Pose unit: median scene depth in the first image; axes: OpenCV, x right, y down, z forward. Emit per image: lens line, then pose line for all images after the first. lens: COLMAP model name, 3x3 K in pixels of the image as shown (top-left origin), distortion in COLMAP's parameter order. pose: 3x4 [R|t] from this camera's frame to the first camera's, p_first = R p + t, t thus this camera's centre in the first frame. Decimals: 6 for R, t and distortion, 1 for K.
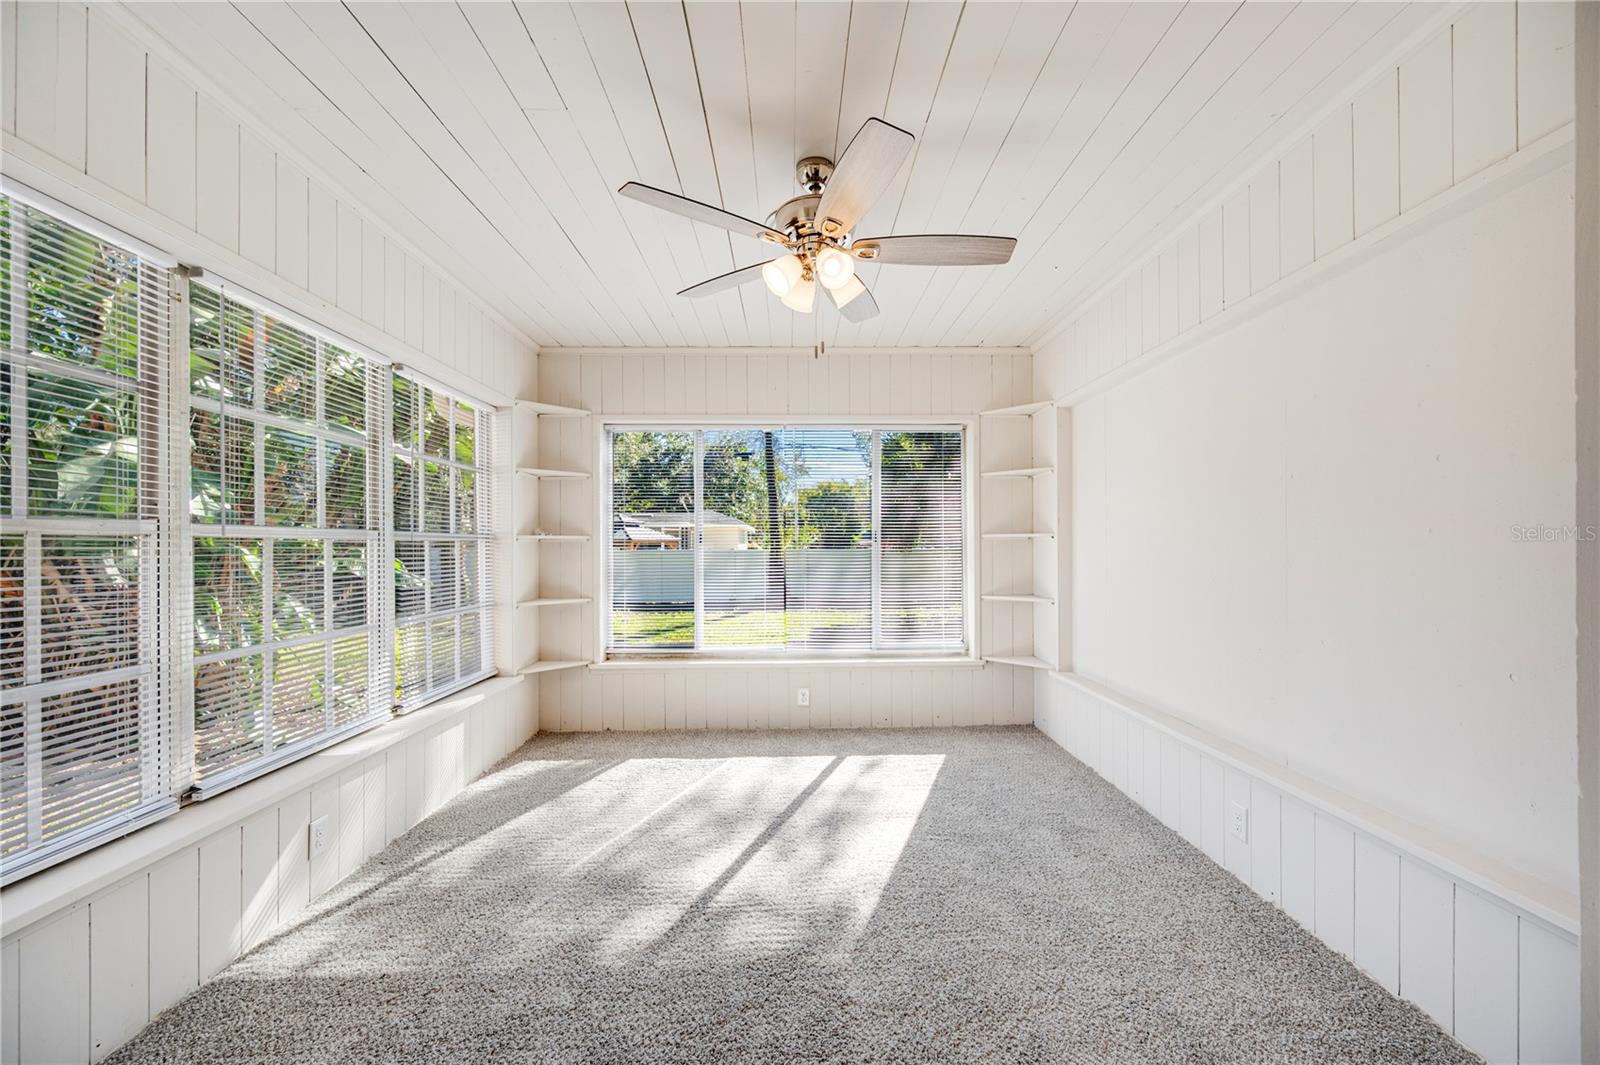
lens RADIAL K [[801.2, 0, 800.0], [0, 801.2, 532.5], [0, 0, 1]] dist [0.001076, 0.000092]
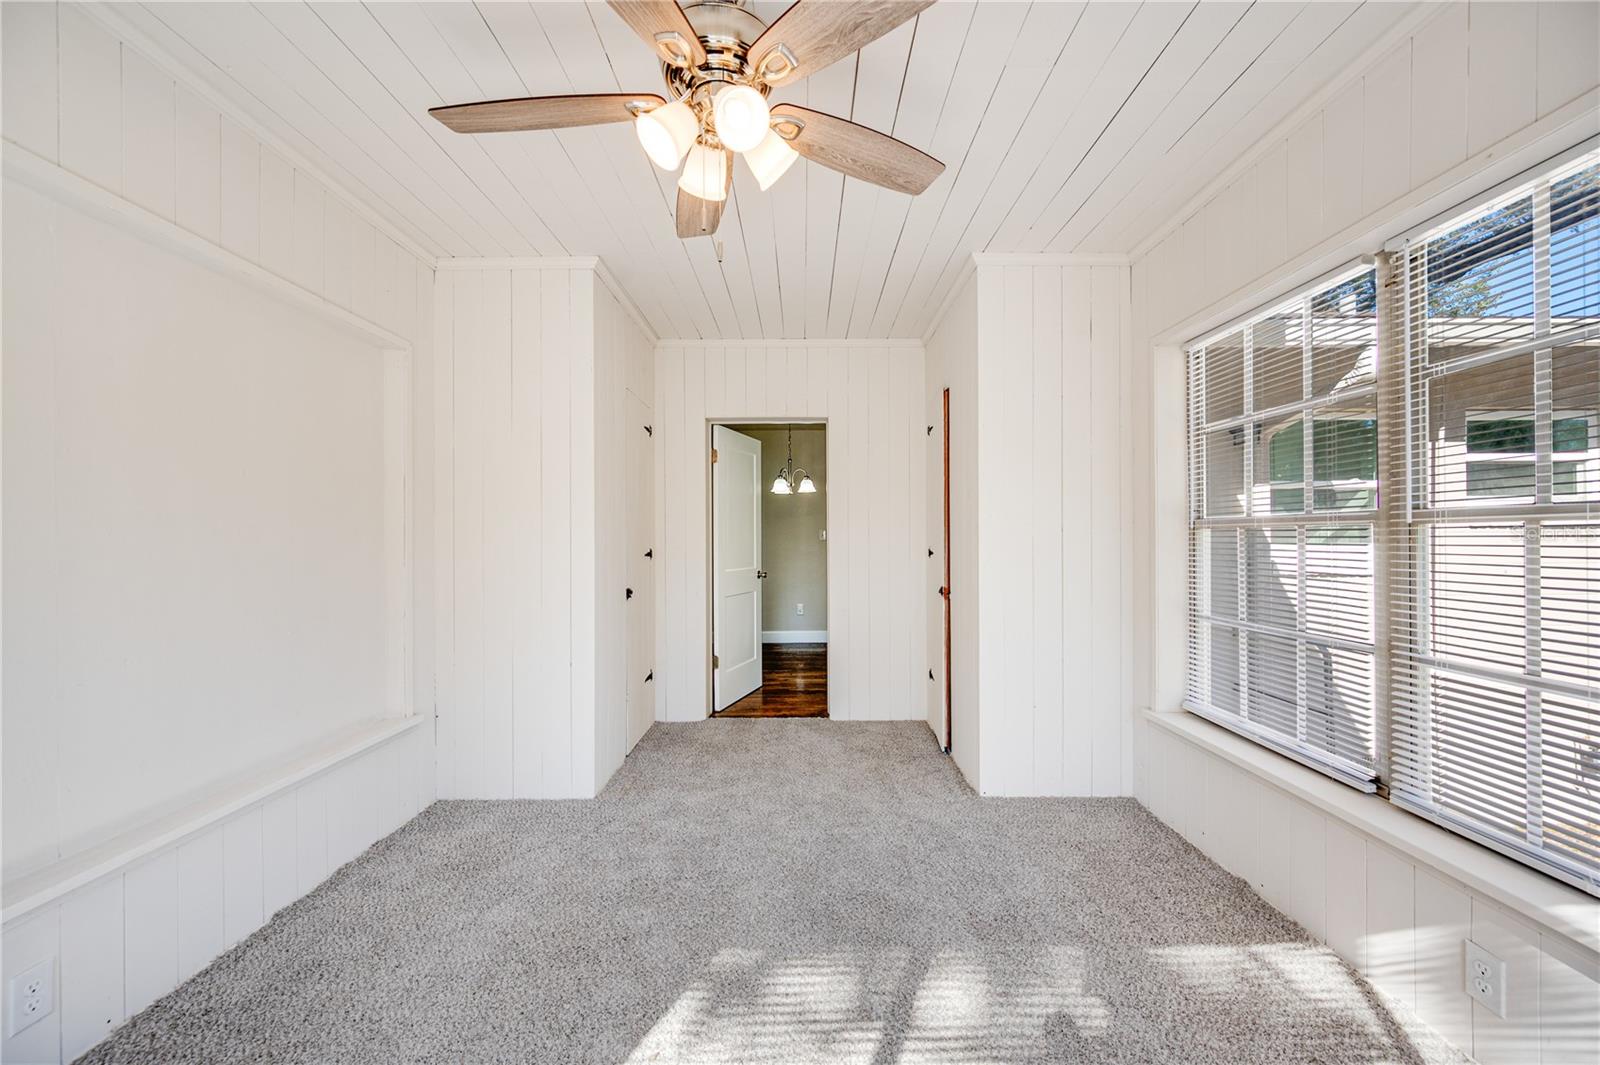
lens RADIAL K [[801.2, 0, 800.0], [0, 801.2, 532.5], [0, 0, 1]] dist [0.001076, 0.000092]
pose [[-0.999919, 0.004765, 0.011836, -0.052325], [0.004555, 0.999832, -0.017769, 0.024644], [-0.011919, -0.017714, -0.999772, 1.848491]]
